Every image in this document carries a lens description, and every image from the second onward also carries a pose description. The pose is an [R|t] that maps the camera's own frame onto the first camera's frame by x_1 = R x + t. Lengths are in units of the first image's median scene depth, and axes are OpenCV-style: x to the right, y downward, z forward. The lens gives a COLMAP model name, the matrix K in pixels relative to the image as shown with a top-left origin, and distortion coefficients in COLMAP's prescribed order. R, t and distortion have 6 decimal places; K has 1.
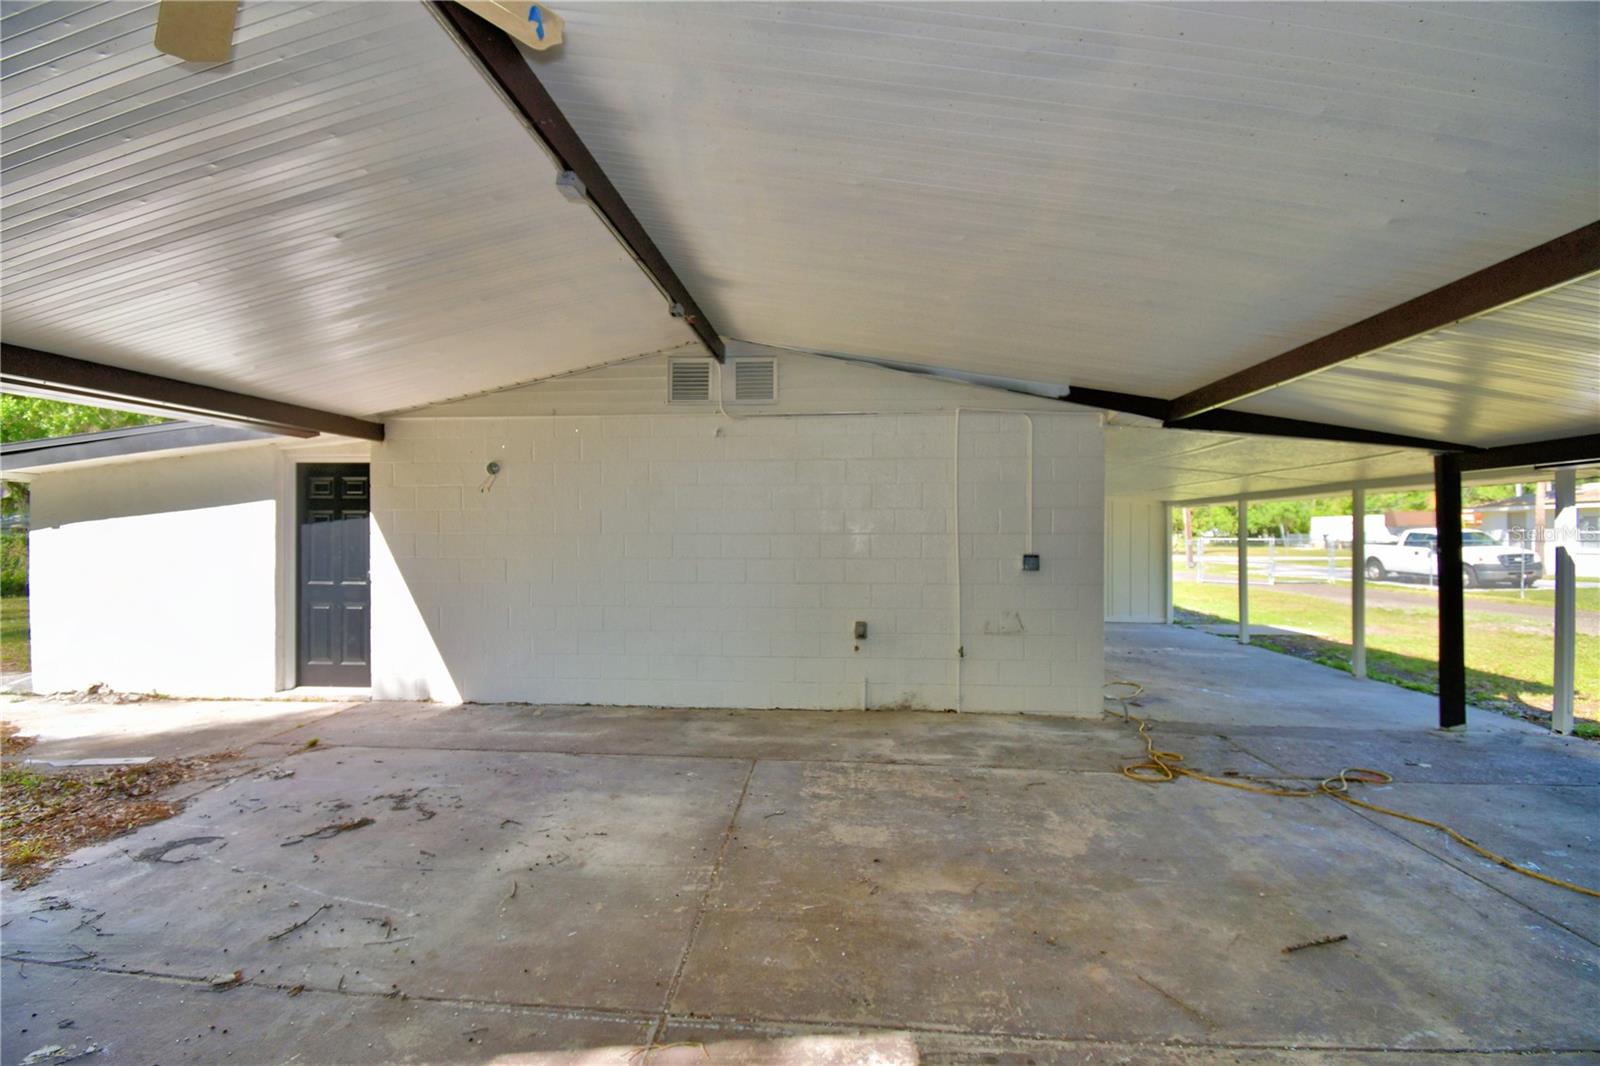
lens RADIAL K [[699.1, 0, 794.5], [0, 699.1, 536.2], [0, 0, 1]] dist [0.020549, -0.026870]
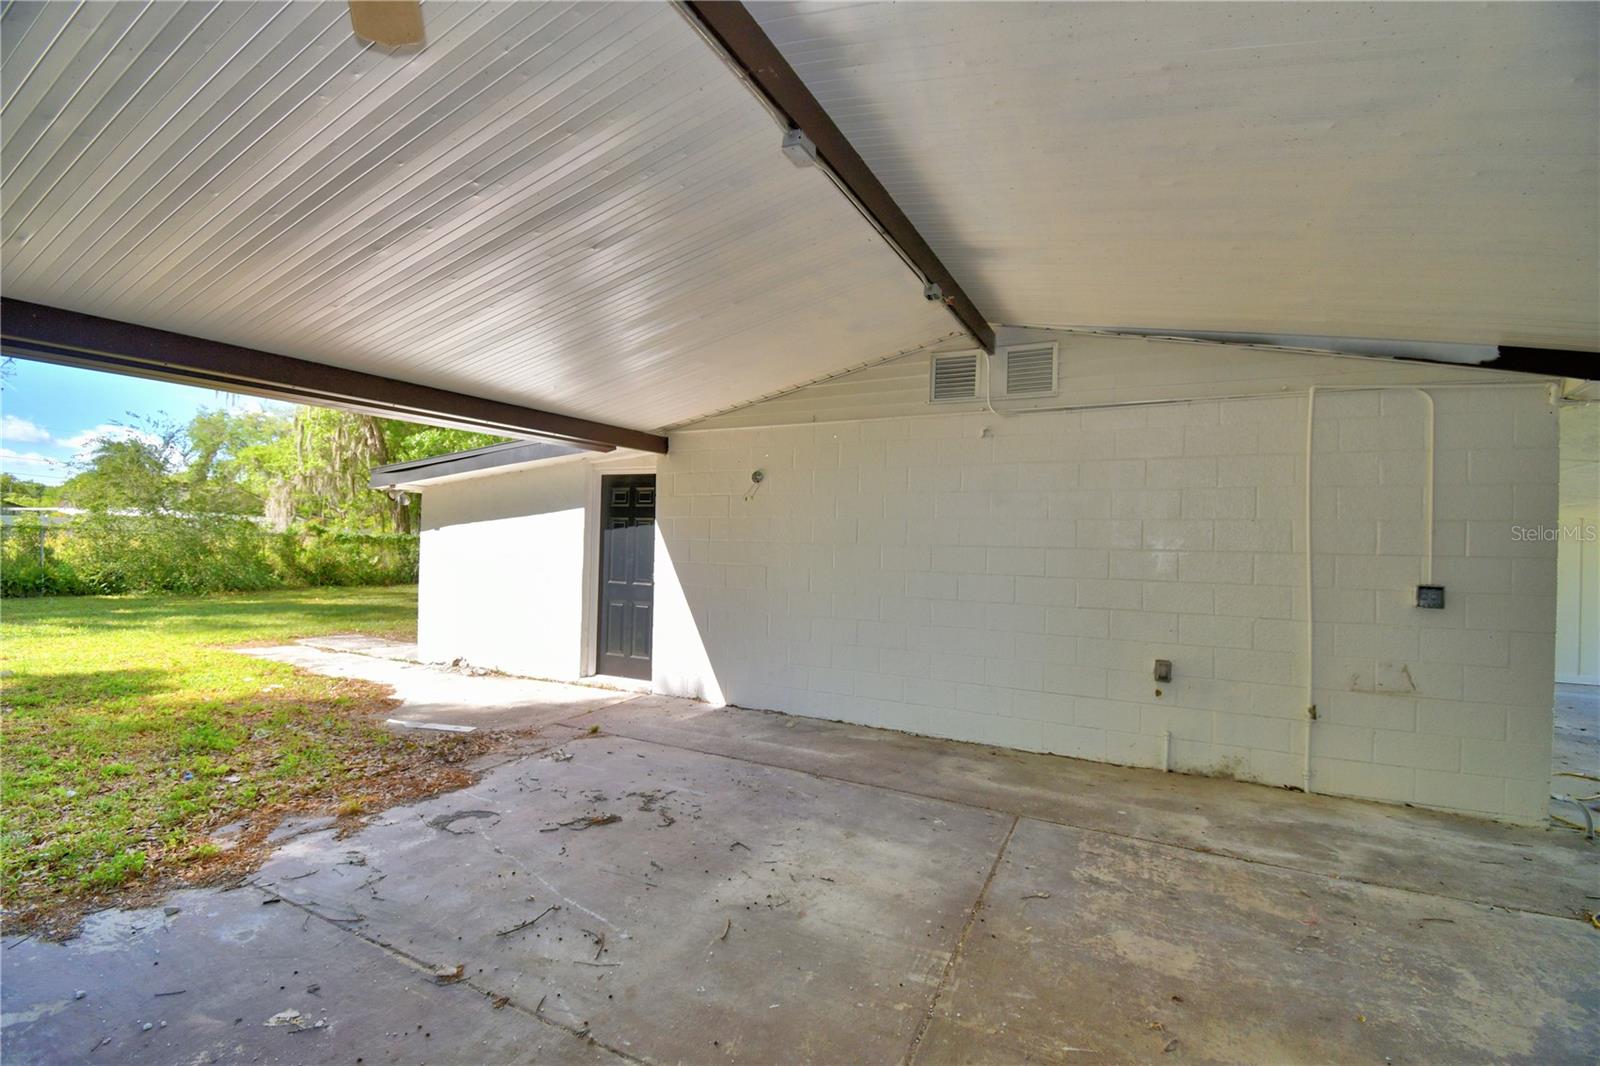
lens RADIAL K [[699.1, 0, 794.5], [0, 699.1, 536.2], [0, 0, 1]] dist [0.020549, -0.026870]
pose [[0.922878, 0.017386, -0.384700, 0.014303], [-0.024299, 0.999619, -0.013116, 0.001108], [0.384325, 0.021453, 0.922948, 0.109403]]
